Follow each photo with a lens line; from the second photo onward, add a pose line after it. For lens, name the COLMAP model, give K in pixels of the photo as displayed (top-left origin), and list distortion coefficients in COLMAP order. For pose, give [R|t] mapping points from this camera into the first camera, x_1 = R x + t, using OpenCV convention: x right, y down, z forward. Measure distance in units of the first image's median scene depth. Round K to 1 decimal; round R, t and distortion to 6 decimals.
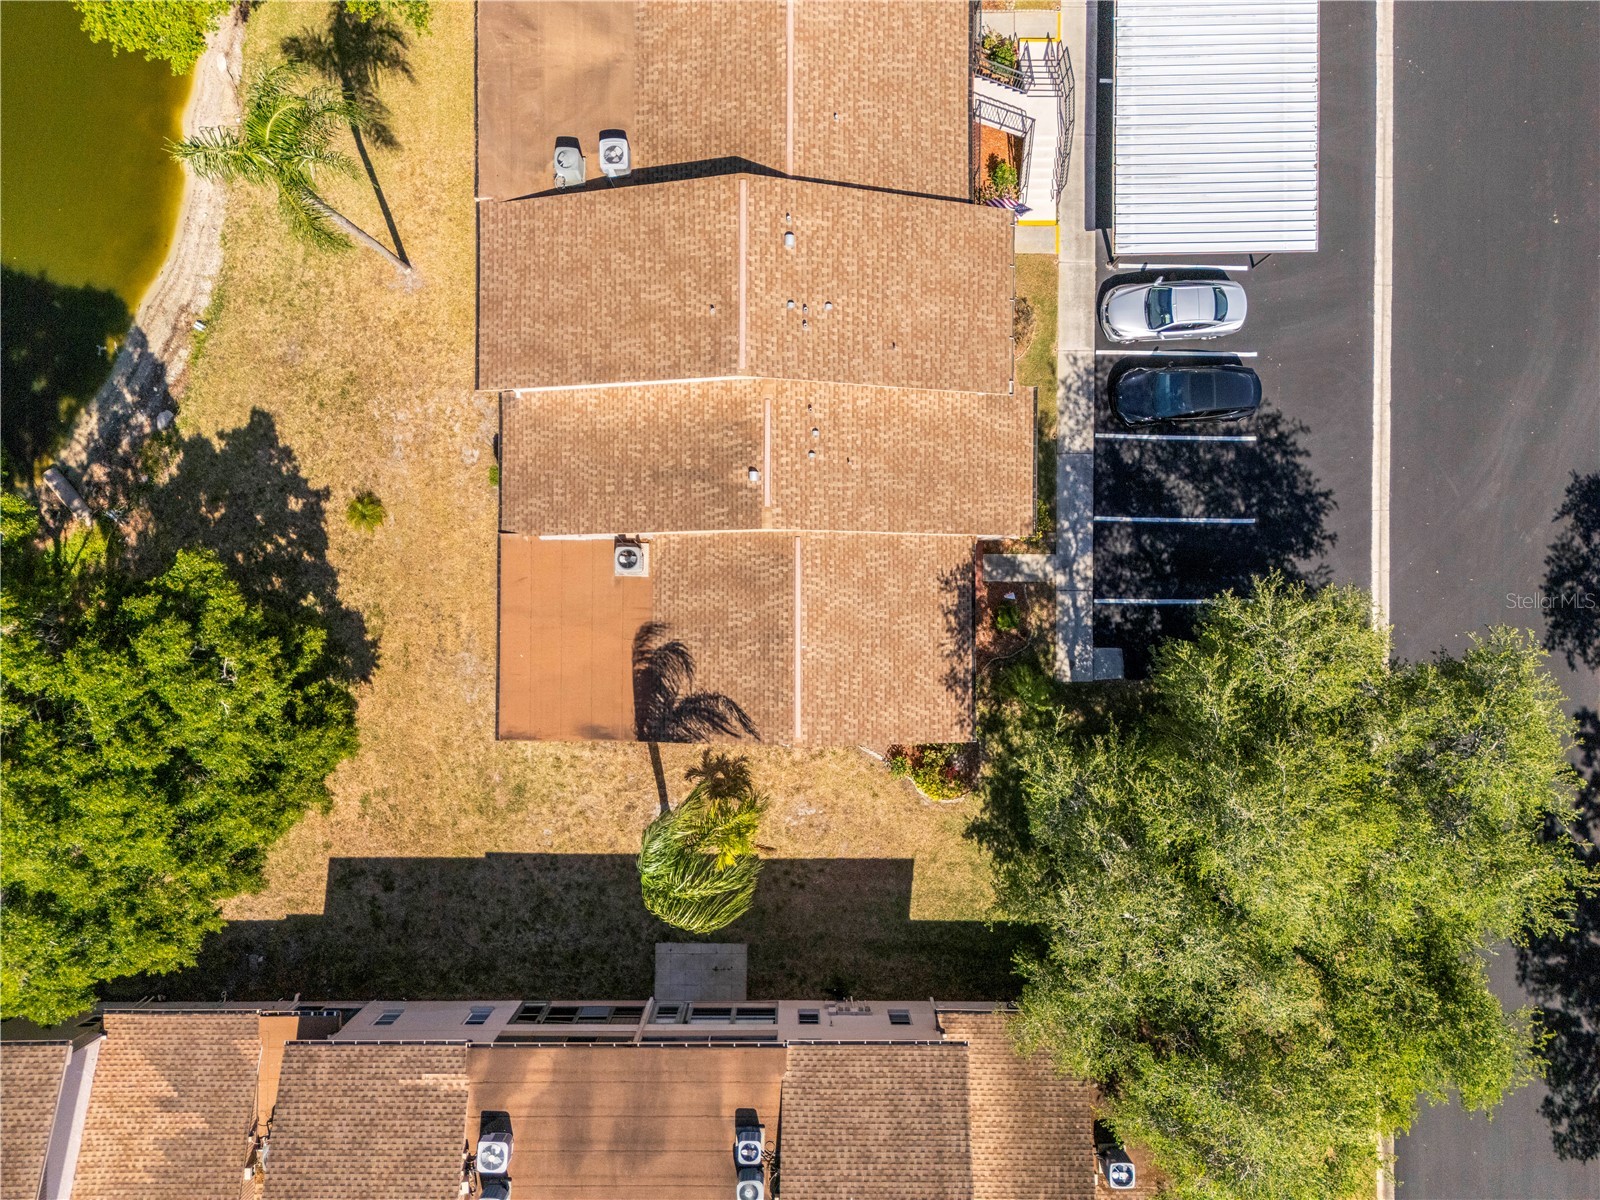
lens RADIAL K [[1172.5, 0, 799.6], [0, 1172.5, 606.0], [0, 0, 1]] dist [0.083047, -0.081978]
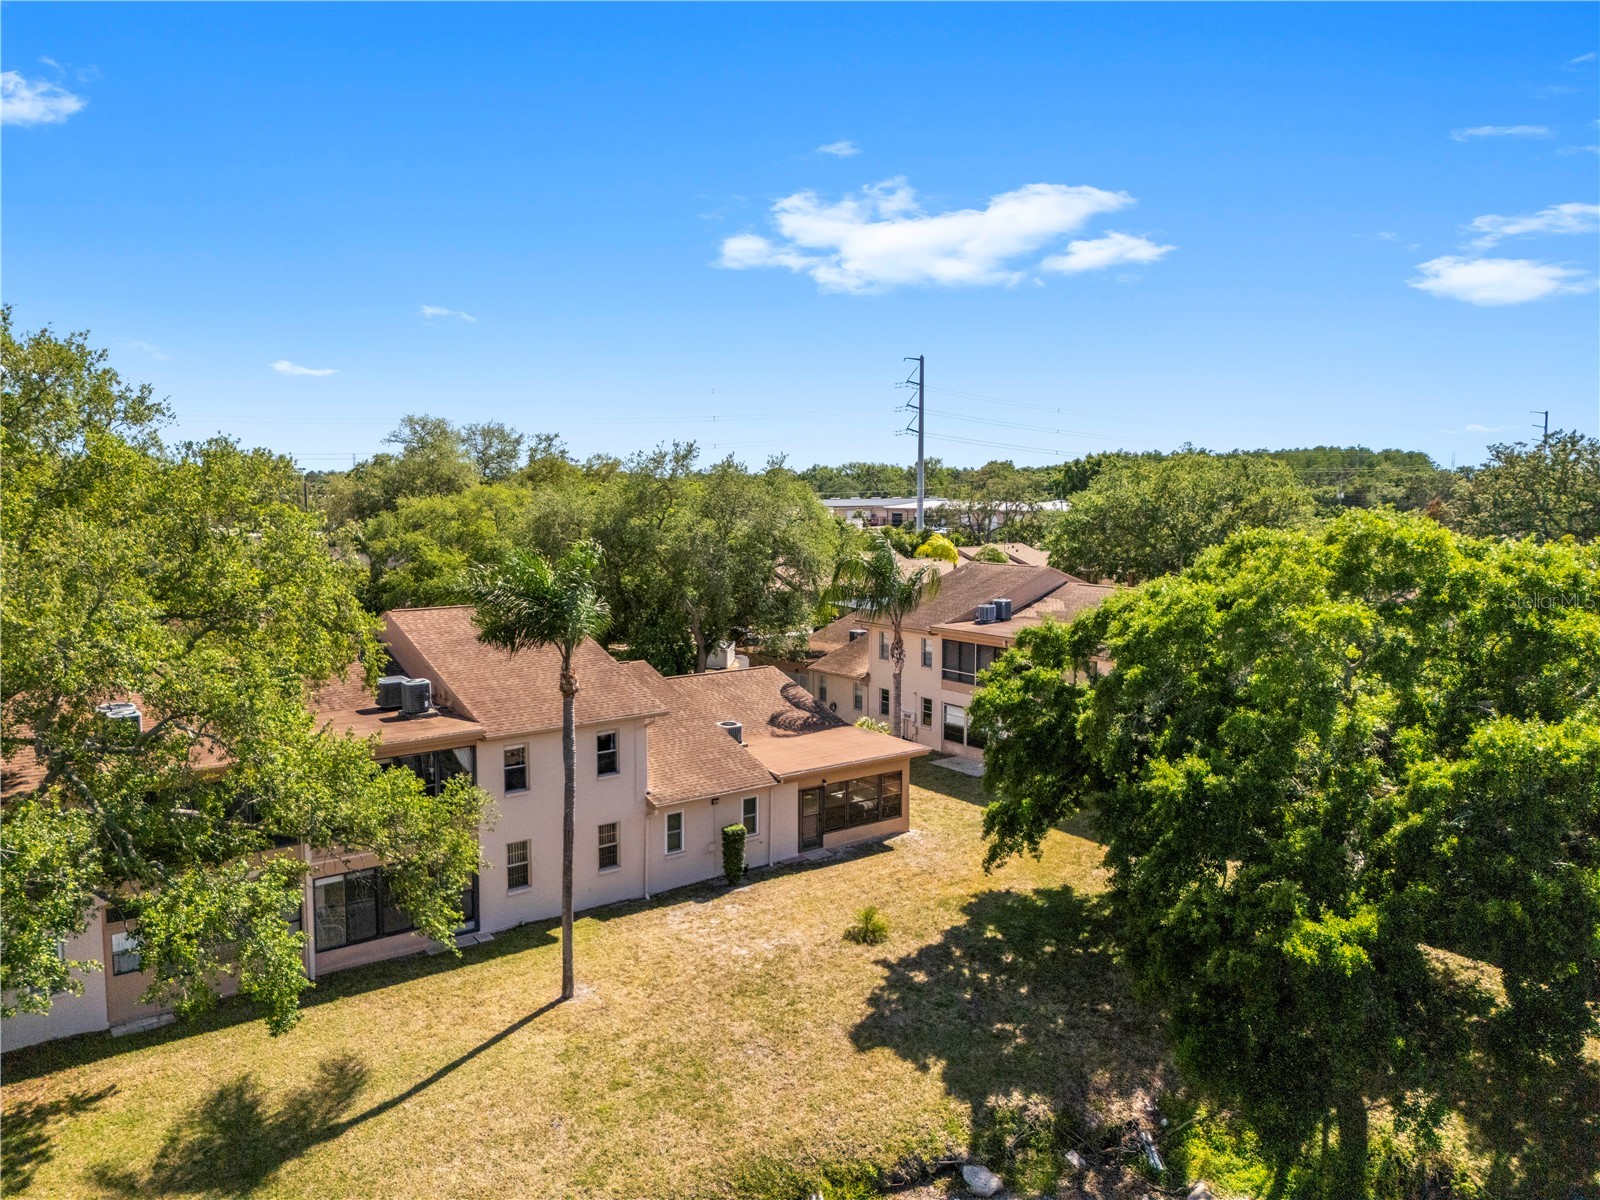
lens RADIAL K [[1172.5, 0, 799.6], [0, 1172.5, 606.0], [0, 0, 1]] dist [0.083047, -0.081978]
pose [[-0.604640, -0.097423, 0.790518, -0.955400], [0.796326, -0.053239, 0.602521, -0.588805], [-0.016613, 0.993818, 0.109770, 0.692025]]
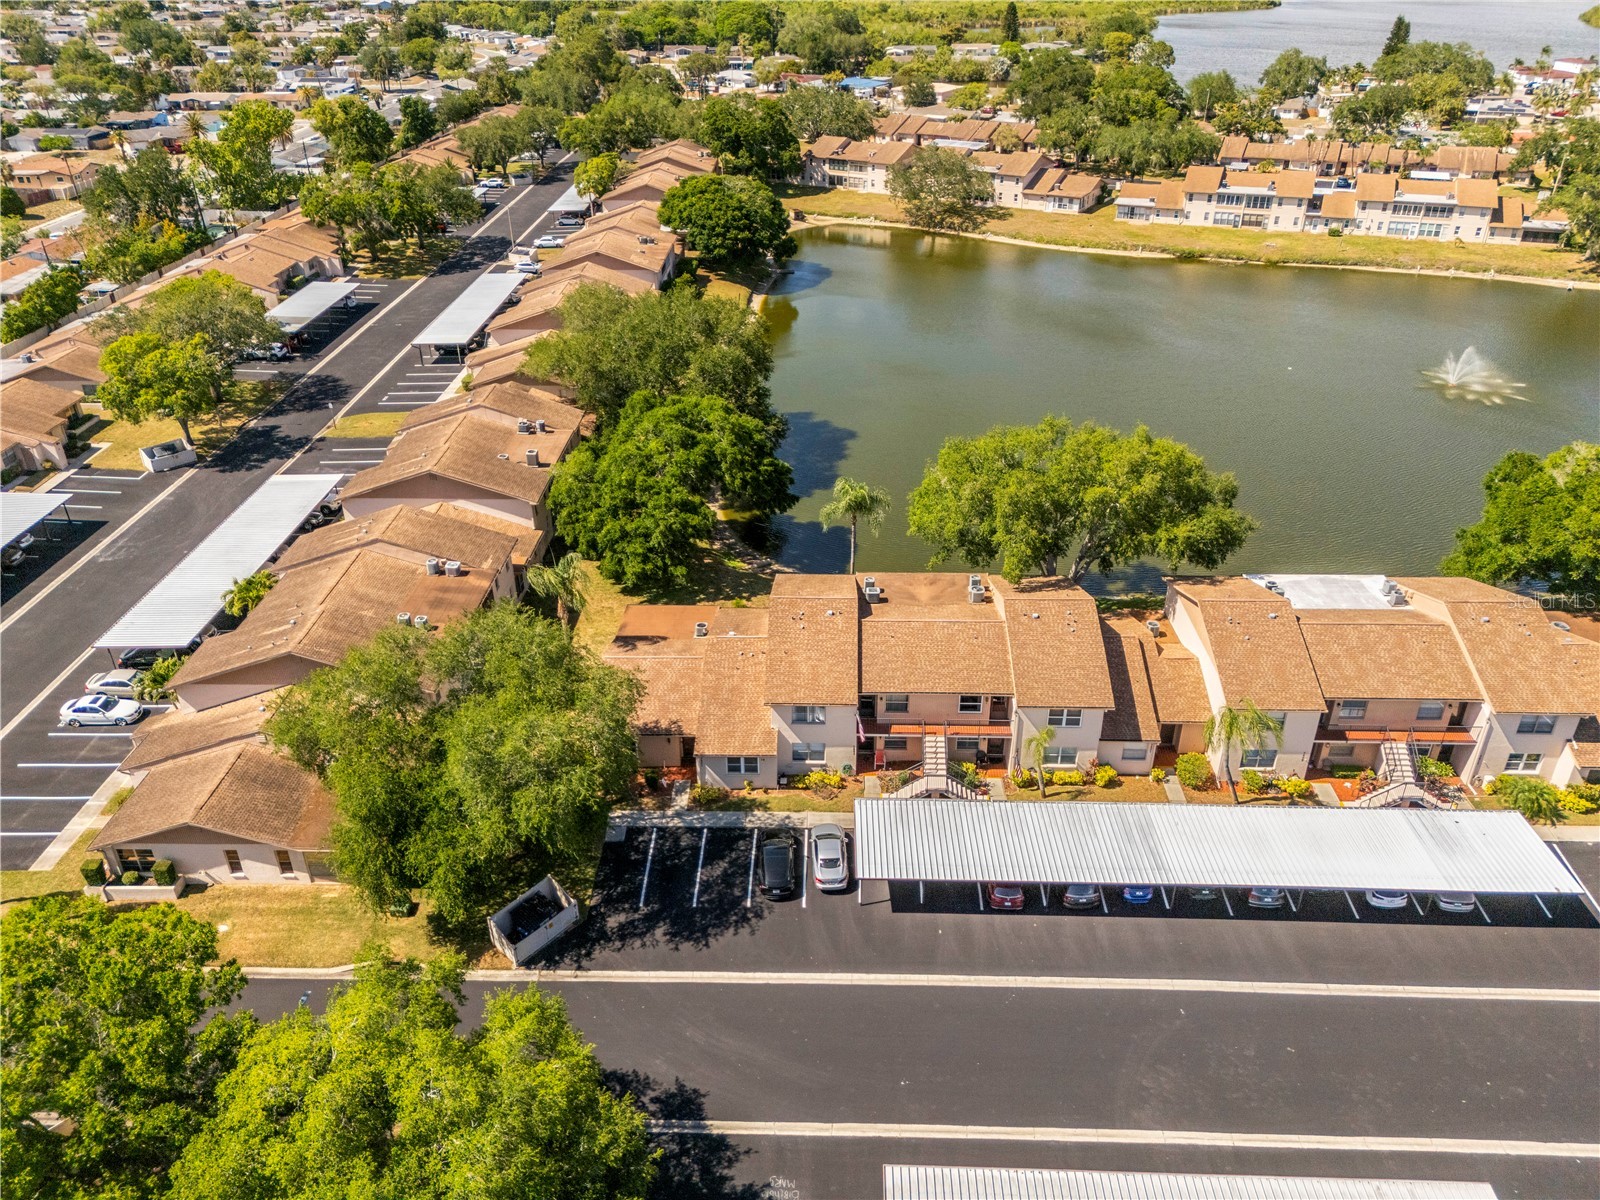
lens RADIAL K [[1172.5, 0, 799.6], [0, 1172.5, 606.0], [0, 0, 1]] dist [0.083047, -0.081978]
pose [[-0.025252, 0.491098, -0.870738, 1.521574], [-0.999553, 0.001556, 0.029865, -0.255821], [0.016021, 0.871103, 0.490839, -0.066719]]
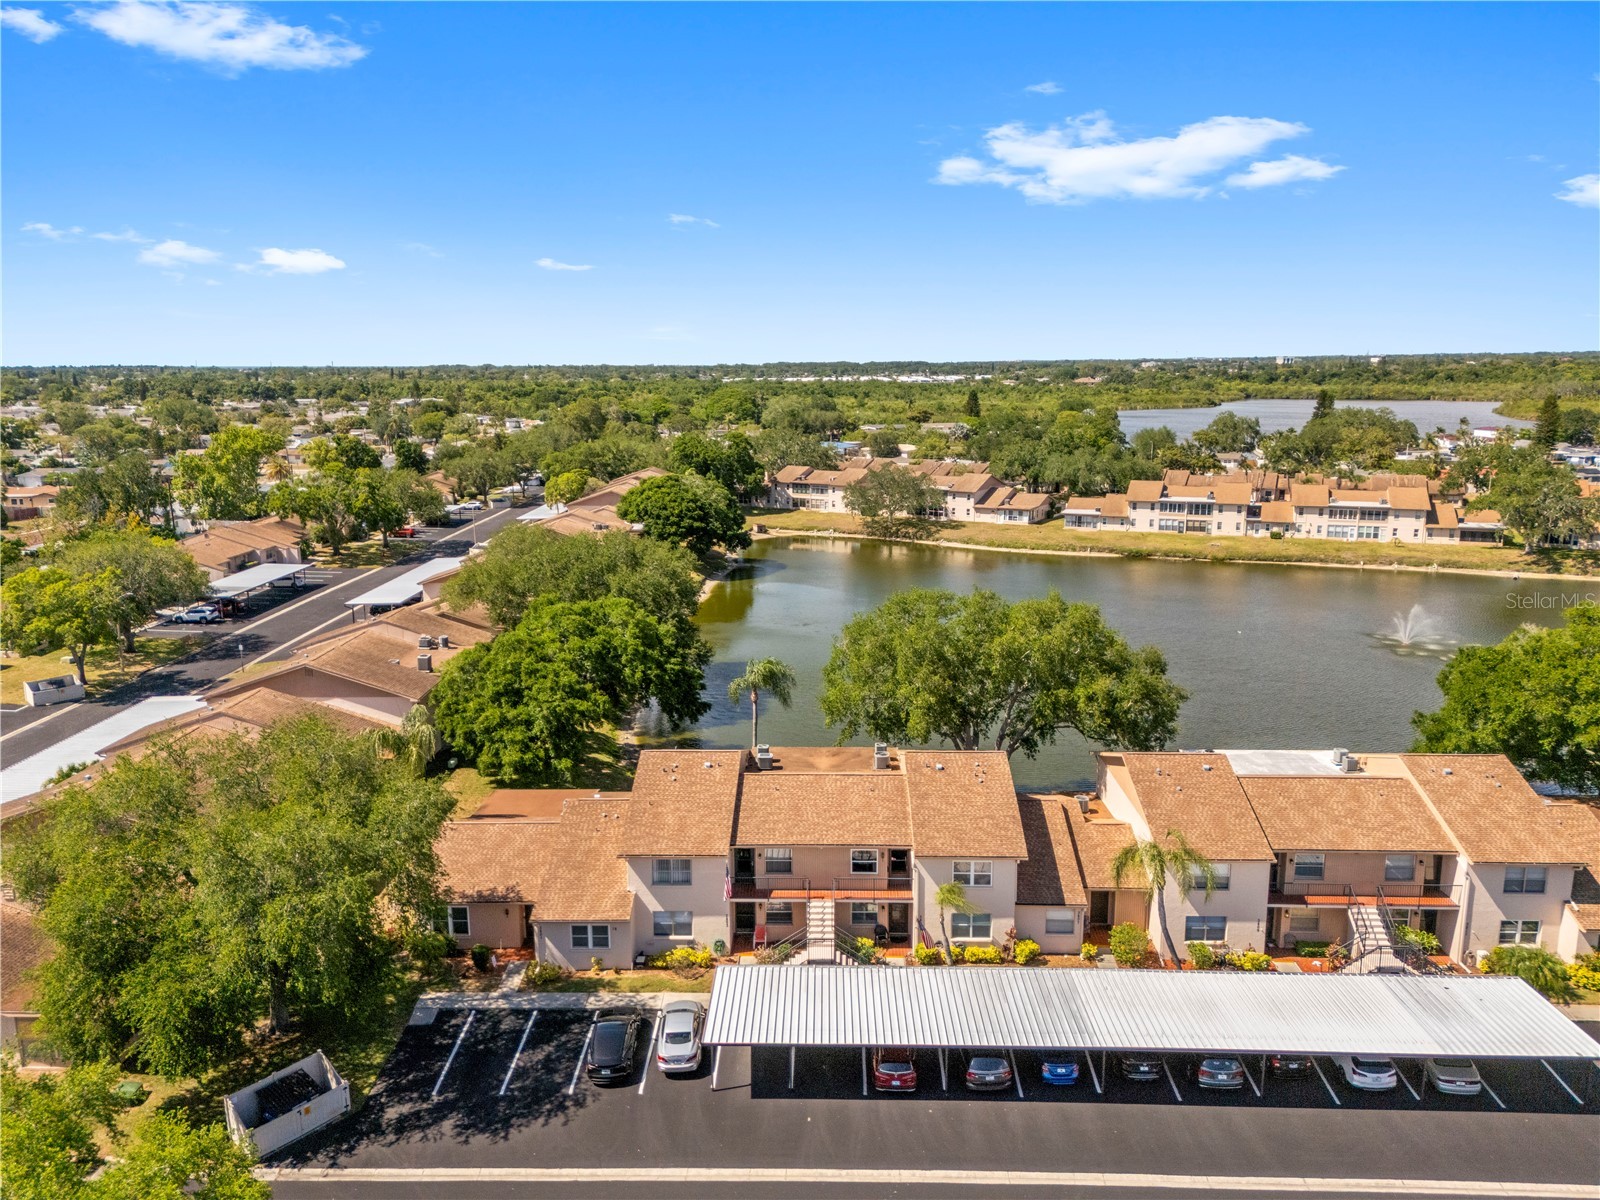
lens RADIAL K [[1172.5, 0, 799.6], [0, 1172.5, 606.0], [0, 0, 1]] dist [0.083047, -0.081978]
pose [[-0.023330, 0.196576, -0.980211, 1.468983], [-0.999618, 0.009959, 0.025789, -0.412954], [0.014831, 0.980438, 0.196269, 0.297859]]
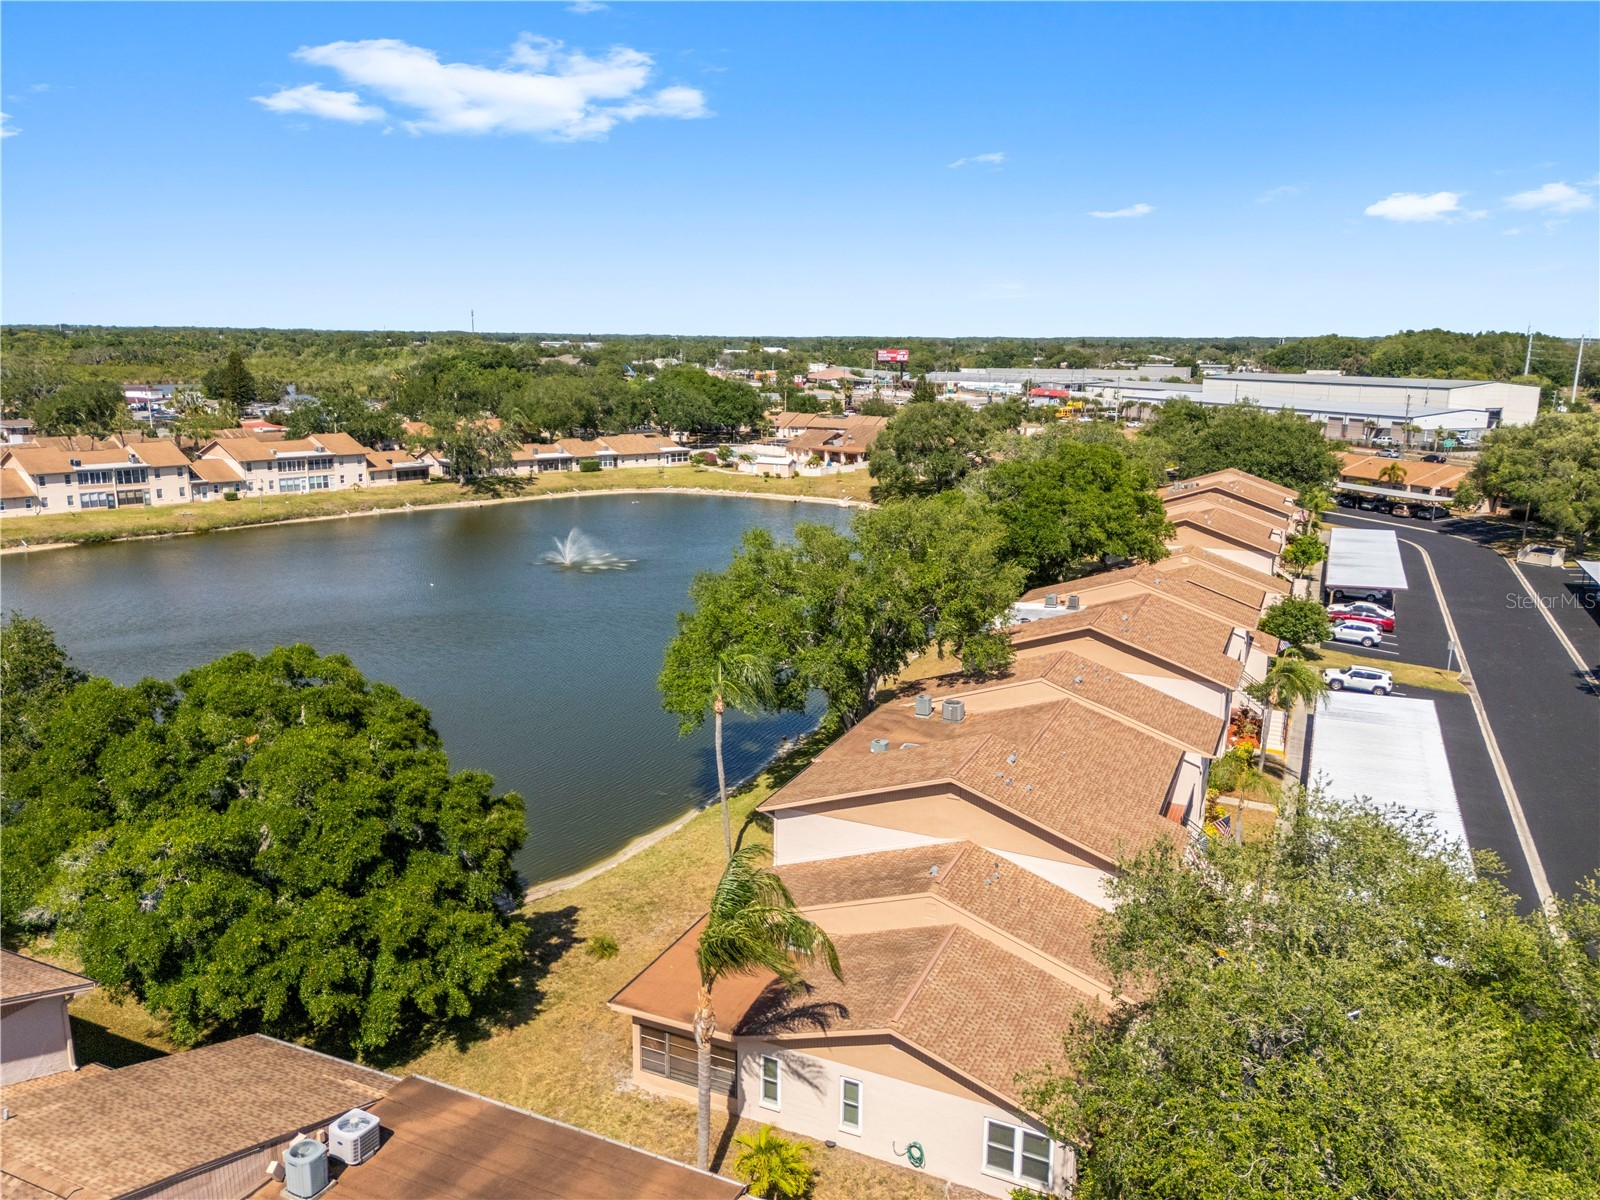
lens RADIAL K [[1172.5, 0, 799.6], [0, 1172.5, 606.0], [0, 0, 1]] dist [0.083047, -0.081978]
pose [[0.912901, 0.092202, -0.397632, 0.242854], [-0.408182, 0.206675, -0.889198, 0.807121], [0.000194, 0.974056, 0.226309, 0.407845]]
